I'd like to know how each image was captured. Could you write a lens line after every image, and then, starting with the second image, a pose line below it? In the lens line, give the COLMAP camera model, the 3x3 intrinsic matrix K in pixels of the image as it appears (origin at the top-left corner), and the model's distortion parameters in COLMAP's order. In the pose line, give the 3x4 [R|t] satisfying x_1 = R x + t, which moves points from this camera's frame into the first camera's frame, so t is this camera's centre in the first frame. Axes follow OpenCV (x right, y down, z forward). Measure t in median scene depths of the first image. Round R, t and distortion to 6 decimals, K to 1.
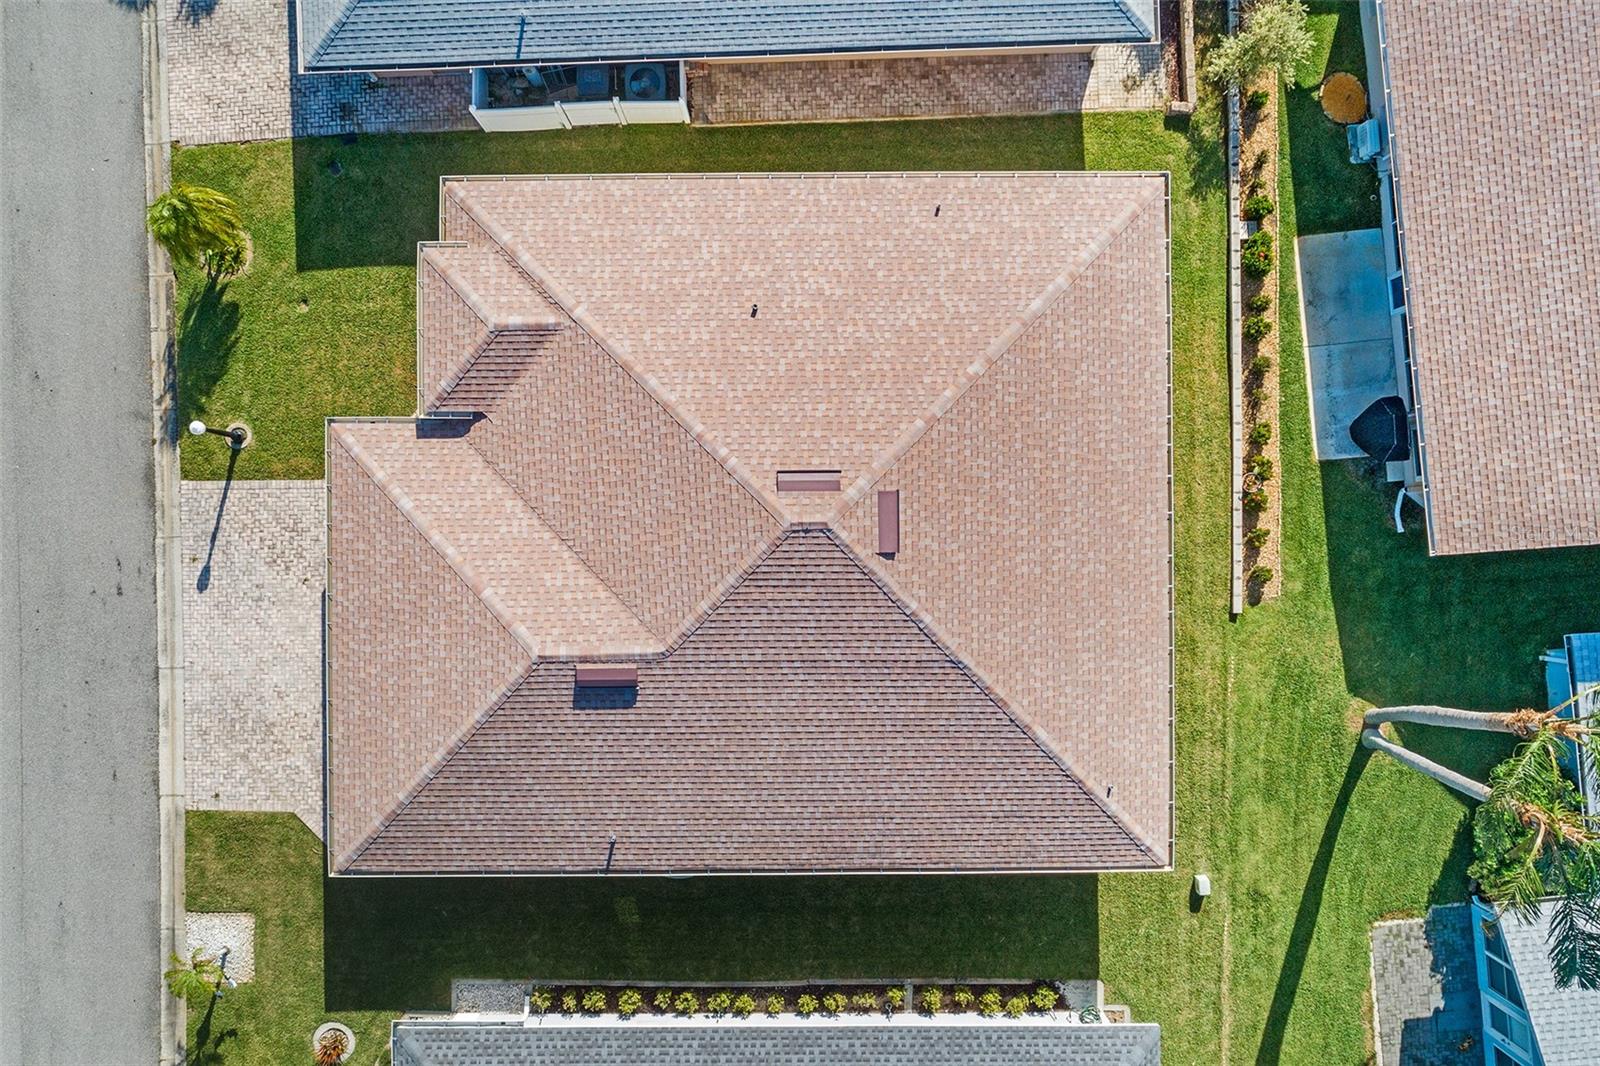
lens RADIAL K [[1275.4, 0, 794.2], [0, 1275.4, 534.0], [0, 0, 1]] dist [-0.023034, 0.019024]
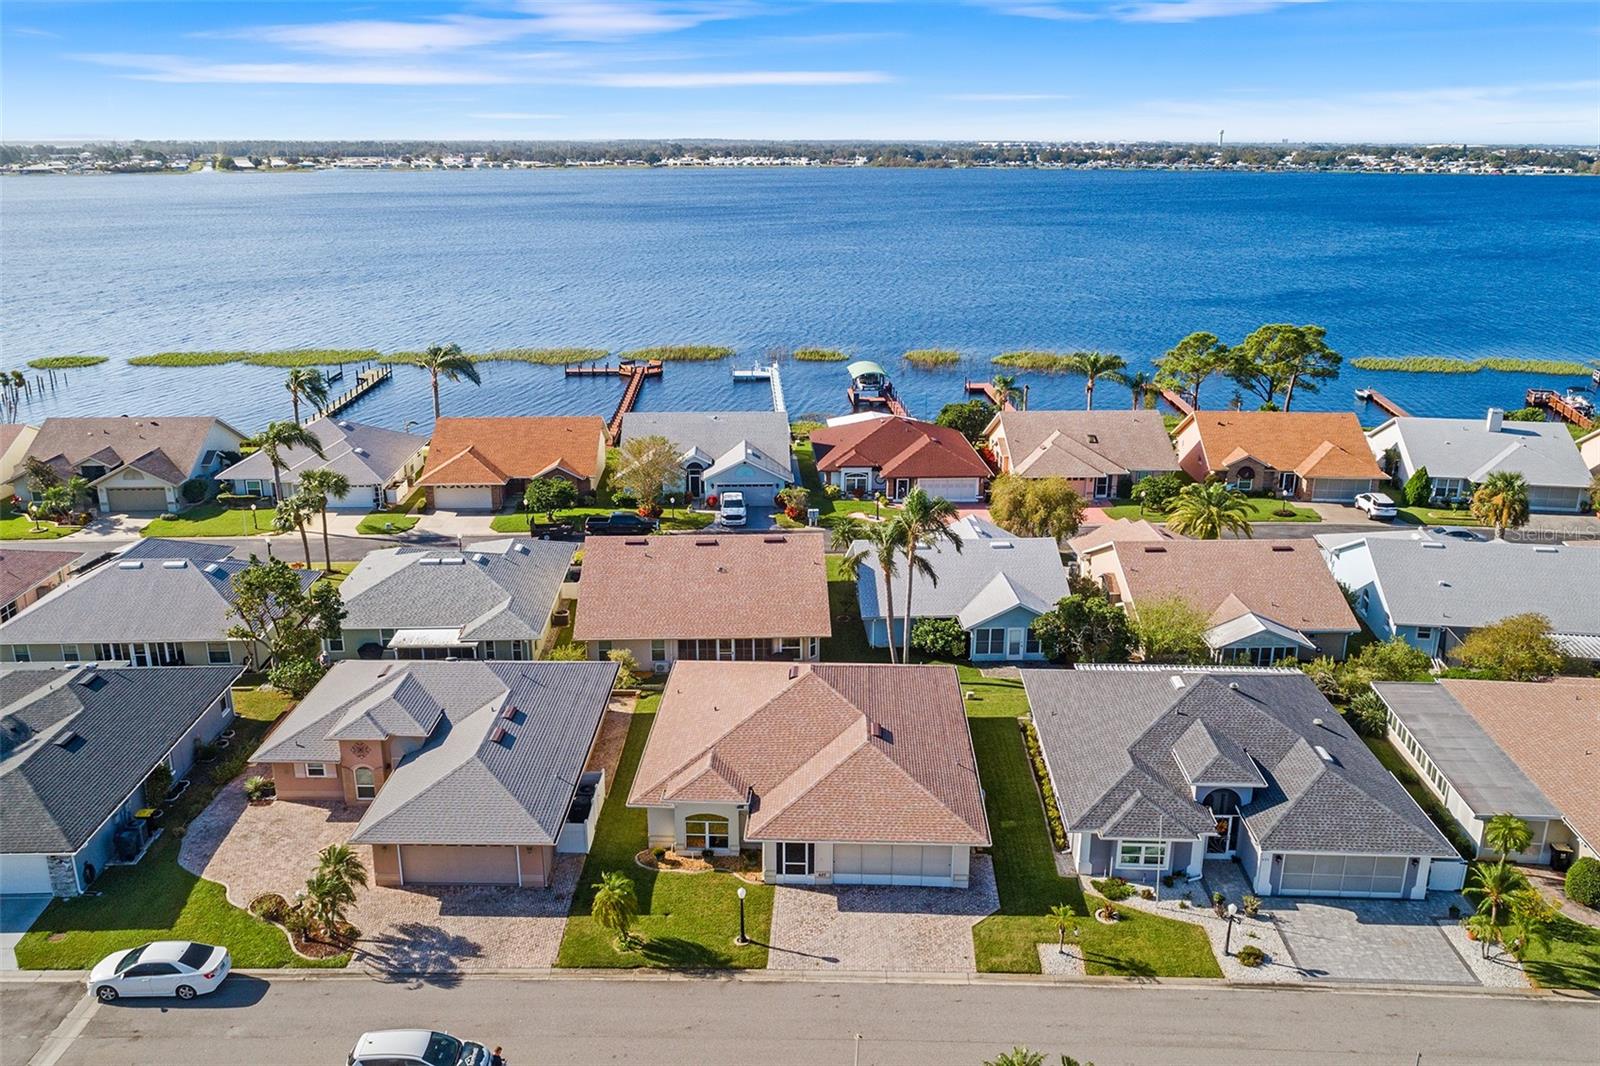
lens RADIAL K [[1275.4, 0, 801.2], [0, 1275.4, 540.2], [0, 0, 1]] dist [-0.023034, 0.019024]
pose [[0.045292, -0.301569, 0.952368, -1.829389], [0.998970, 0.016256, -0.042361, 0.058447], [-0.002707, 0.953306, 0.301994, 0.018295]]
